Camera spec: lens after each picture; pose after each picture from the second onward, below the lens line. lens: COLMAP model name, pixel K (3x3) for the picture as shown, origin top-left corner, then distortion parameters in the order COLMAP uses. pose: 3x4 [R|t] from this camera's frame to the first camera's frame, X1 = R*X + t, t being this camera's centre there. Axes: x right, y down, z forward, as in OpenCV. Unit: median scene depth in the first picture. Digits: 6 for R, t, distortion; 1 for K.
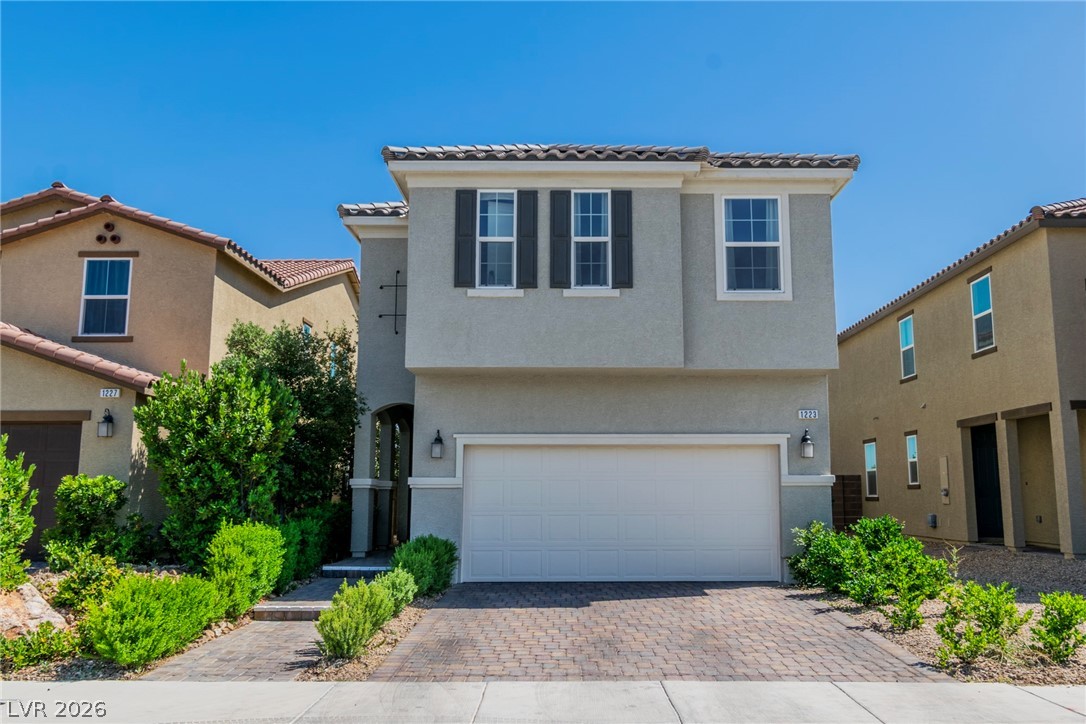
lens RADIAL K [[904.7, 0, 569.8], [0, 904.7, 358.7], [0, 0, 1]] dist [-0.001865, 0.000214]
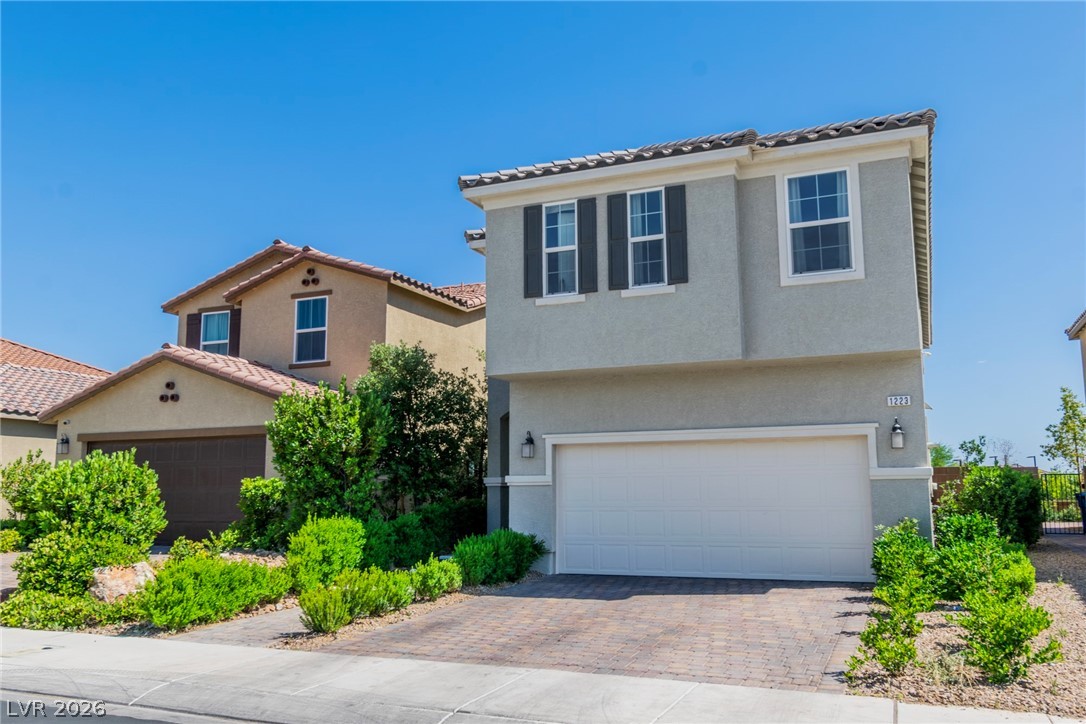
lens RADIAL K [[885.9, 0, 541.5], [0, 885.9, 364.6], [0, 0, 1]] dist [-0.001000, -0.000578]
pose [[0.918153, -0.062880, -0.391206, 0.290802], [0.065224, 0.997844, -0.007306, 0.008357], [0.390822, -0.018808, 0.920274, 0.039656]]
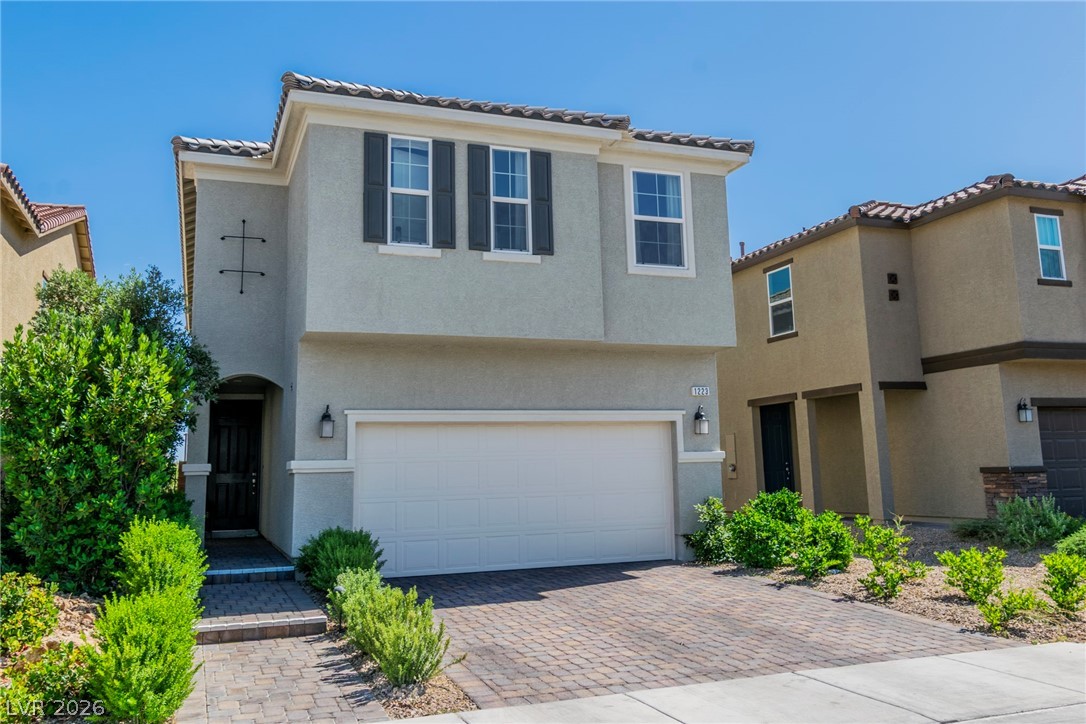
lens RADIAL K [[904.7, 0, 543.4], [0, 904.7, 316.8], [0, 0, 1]] dist [-0.001326, -0.000938]
pose [[0.935405, 0.038307, 0.351497, -0.264614], [-0.028957, 0.999074, -0.031823, 0.016243], [-0.352391, 0.019589, 0.935648, 0.118077]]
